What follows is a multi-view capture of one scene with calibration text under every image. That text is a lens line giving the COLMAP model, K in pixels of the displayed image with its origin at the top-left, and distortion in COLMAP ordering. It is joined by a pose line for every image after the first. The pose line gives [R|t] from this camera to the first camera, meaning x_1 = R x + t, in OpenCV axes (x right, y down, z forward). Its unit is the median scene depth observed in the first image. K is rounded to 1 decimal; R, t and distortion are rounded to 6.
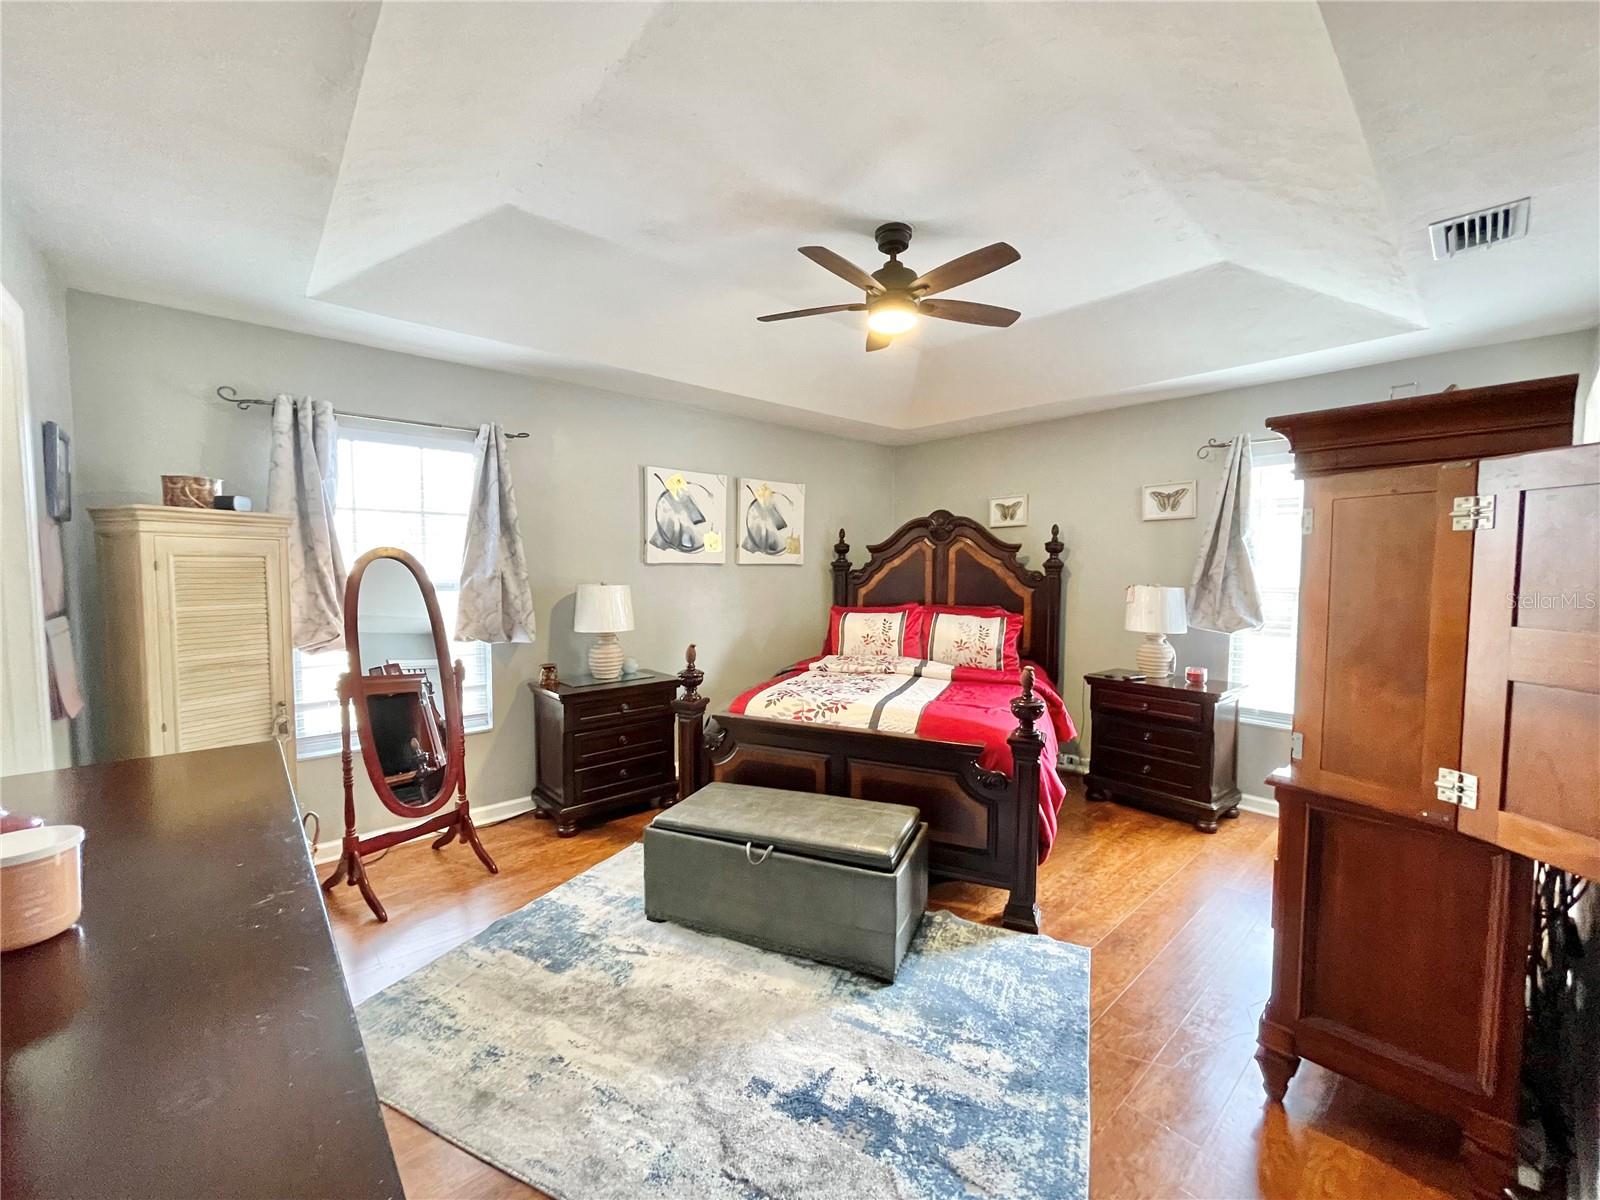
lens RADIAL K [[646.4, 0, 795.1], [0, 646.4, 601.0], [0, 0, 1]] dist [0.000929, -0.000698]
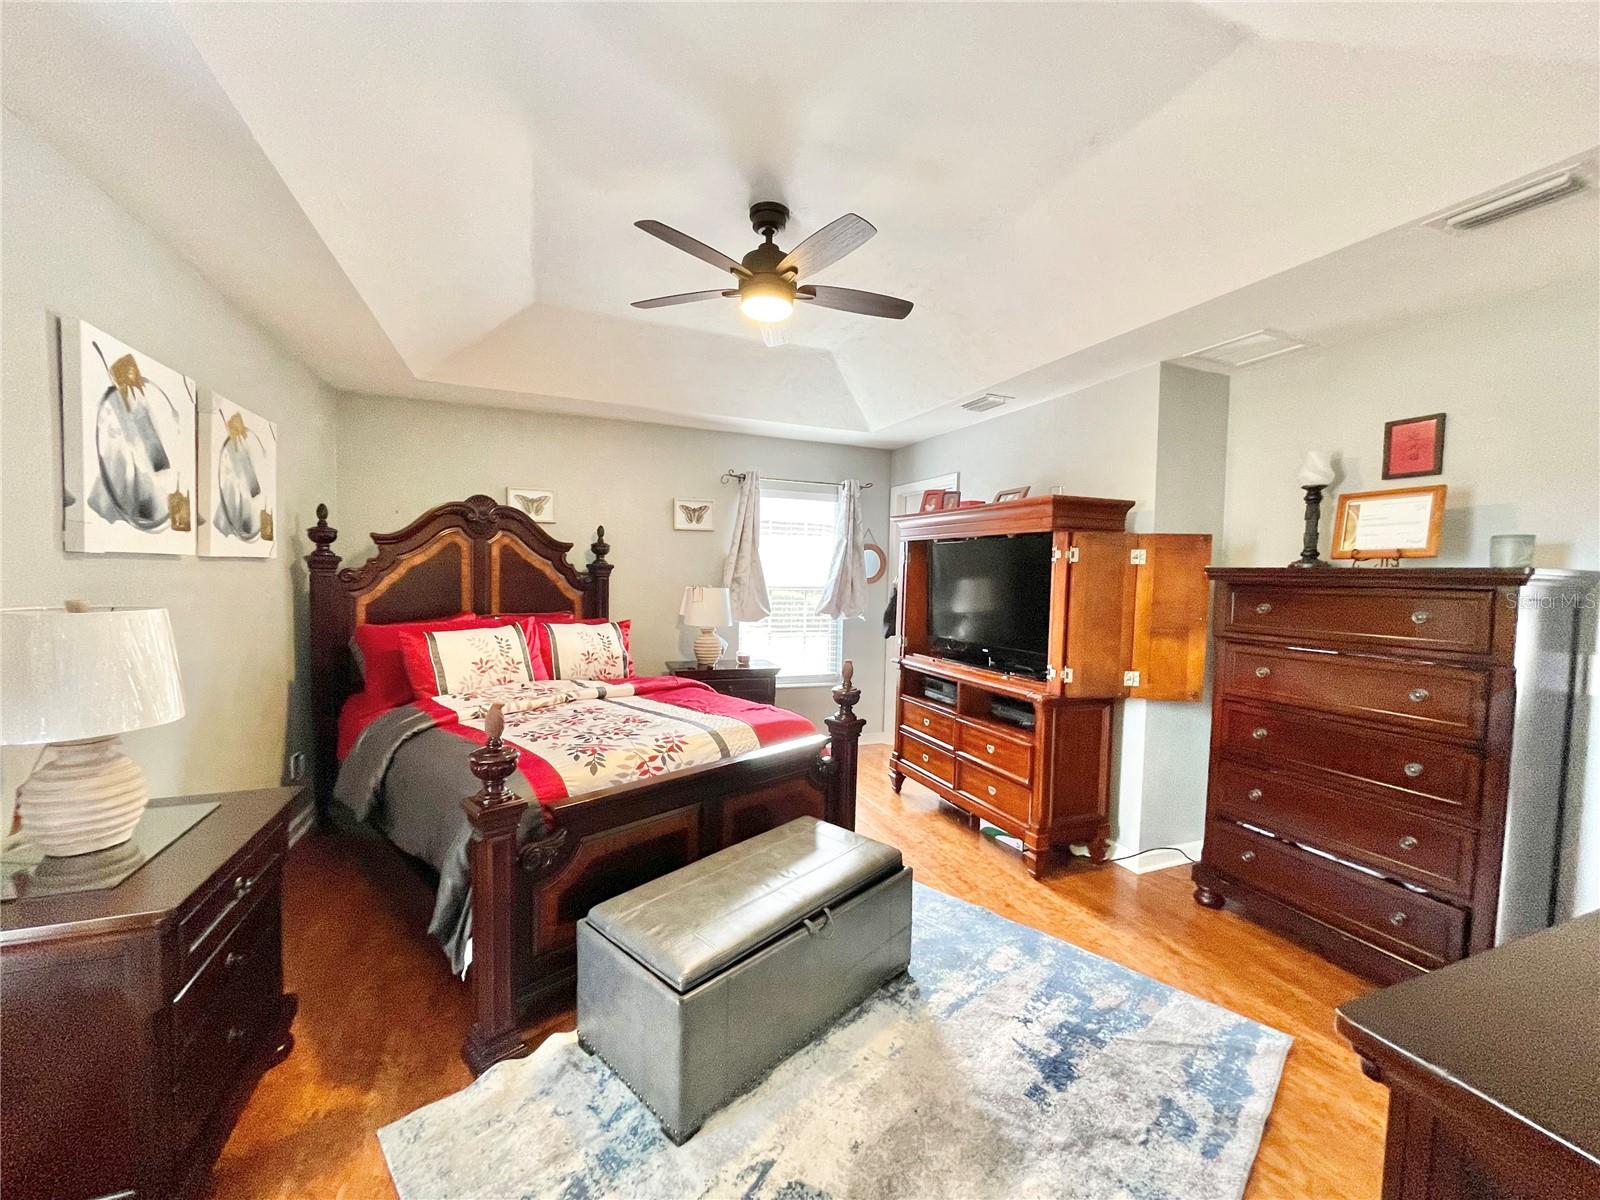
lens RADIAL K [[646.4, 0, 795.5], [0, 646.4, 602.3], [0, 0, 1]] dist [0.000929, -0.000698]
pose [[0.336446, -0.039650, 0.940868, -0.476466], [0.027871, 0.999095, 0.032138, -0.027246], [-0.941290, 0.015410, 0.337246, 0.431395]]
